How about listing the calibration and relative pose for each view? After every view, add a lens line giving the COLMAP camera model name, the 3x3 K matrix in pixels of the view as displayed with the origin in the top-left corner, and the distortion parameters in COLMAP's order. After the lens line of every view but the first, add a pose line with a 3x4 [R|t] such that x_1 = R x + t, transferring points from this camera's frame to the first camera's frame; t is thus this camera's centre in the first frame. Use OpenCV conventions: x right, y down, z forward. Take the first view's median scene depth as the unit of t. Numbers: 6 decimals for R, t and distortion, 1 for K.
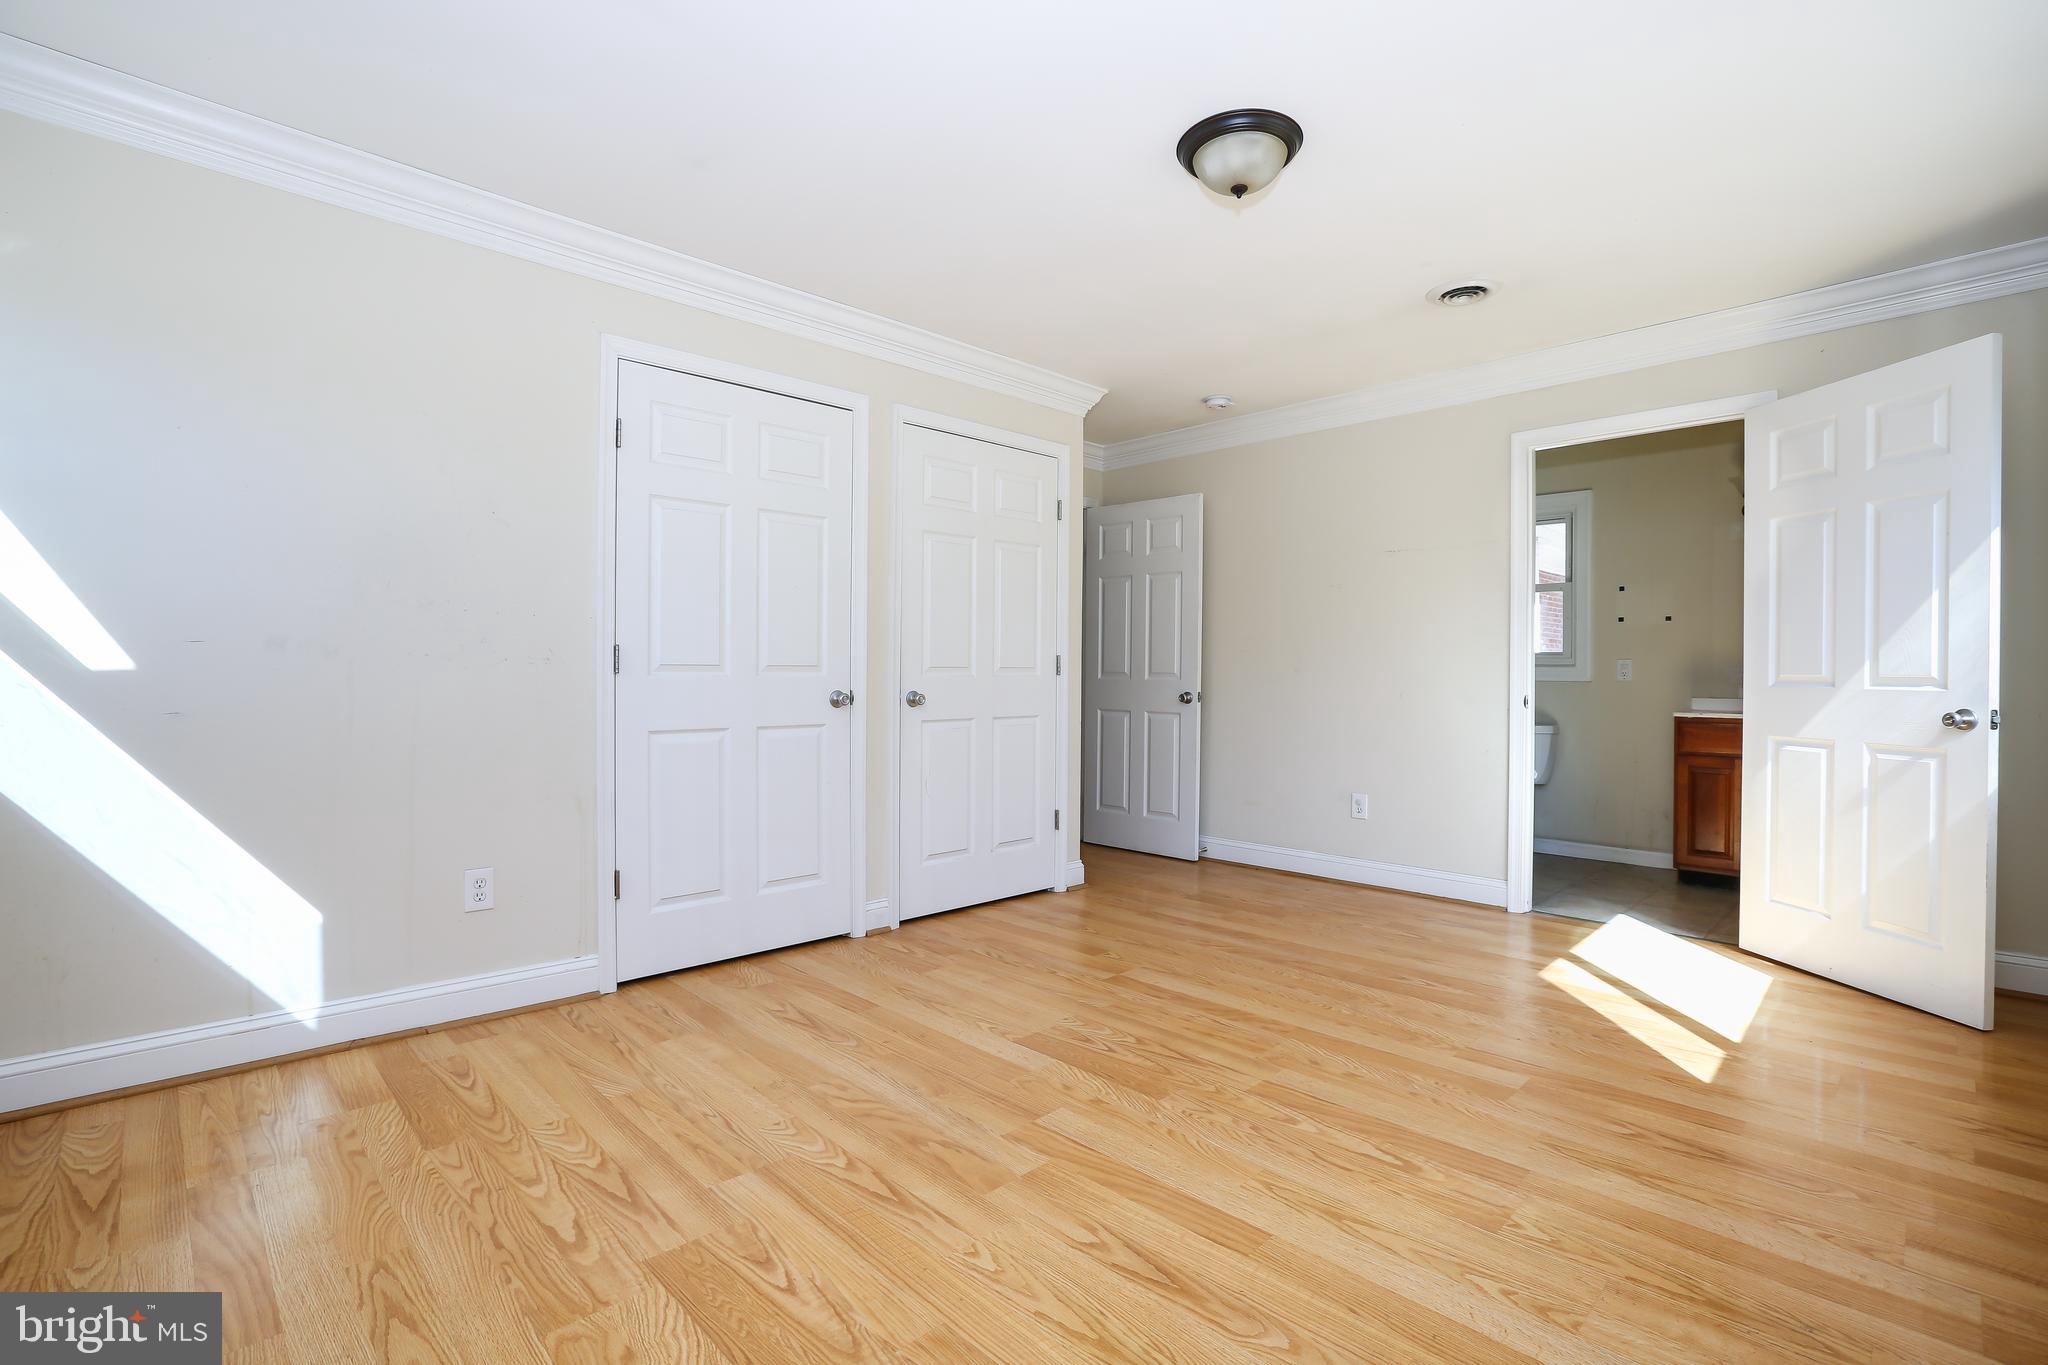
lens RADIAL K [[941.8, 0, 1020.4], [0, 941.8, 679.6], [0, 0, 1]] dist [-0.043215, 0.013605]
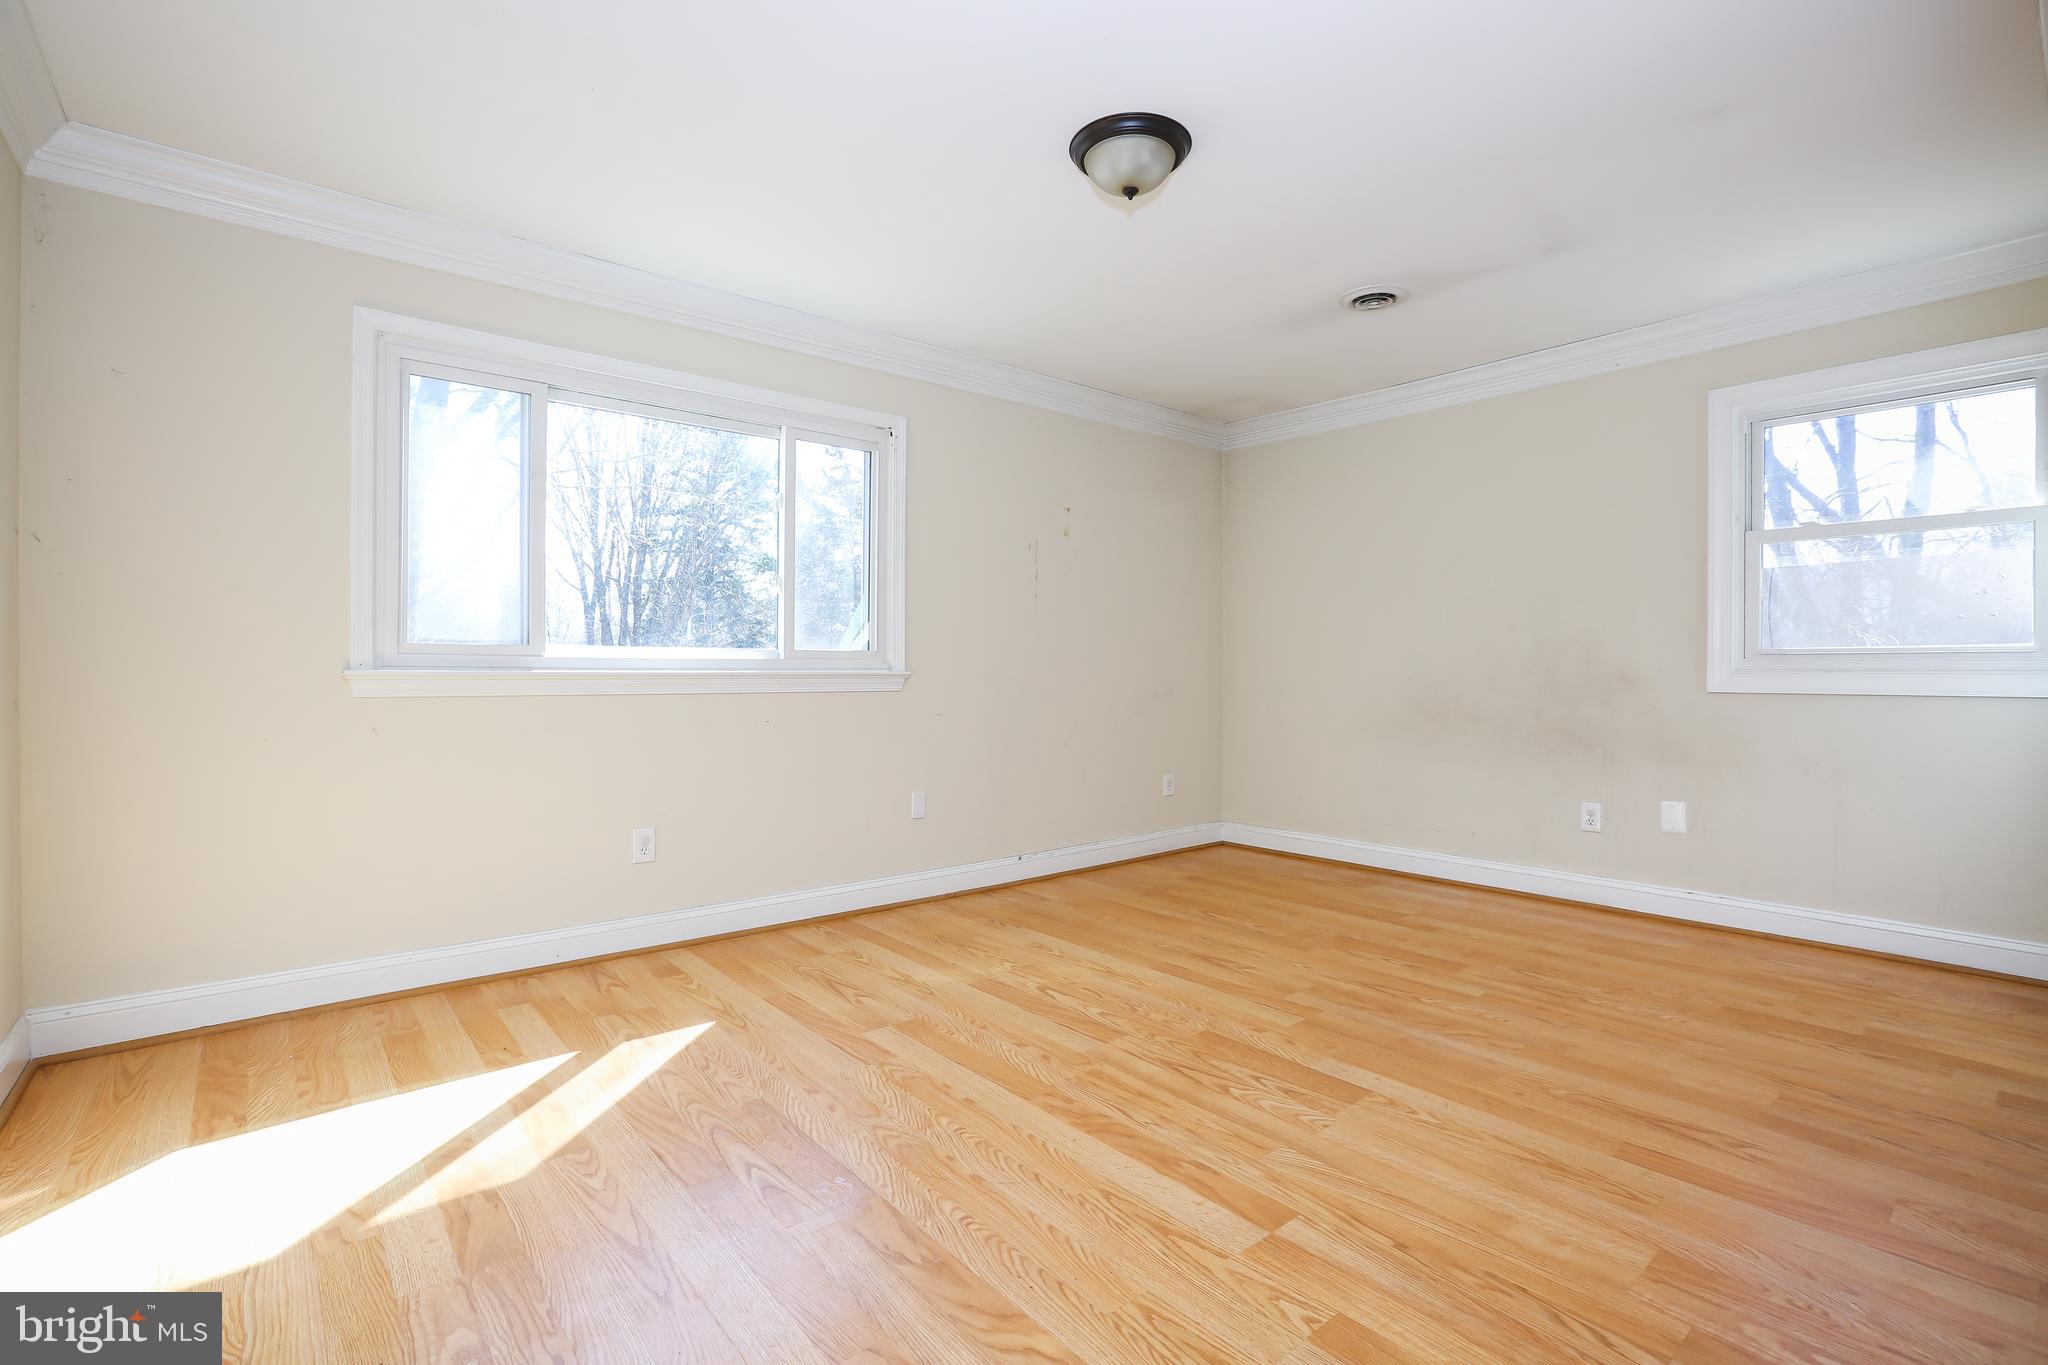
lens RADIAL K [[941.8, 0, 1022.4], [0, 941.8, 671.5], [0, 0, 1]] dist [-0.043215, 0.013605]
pose [[-0.997559, -0.009803, 0.069134, 0.272227], [-0.009528, 0.999945, 0.004306, -0.002670], [-0.069172, 0.003637, -0.997598, 1.969199]]
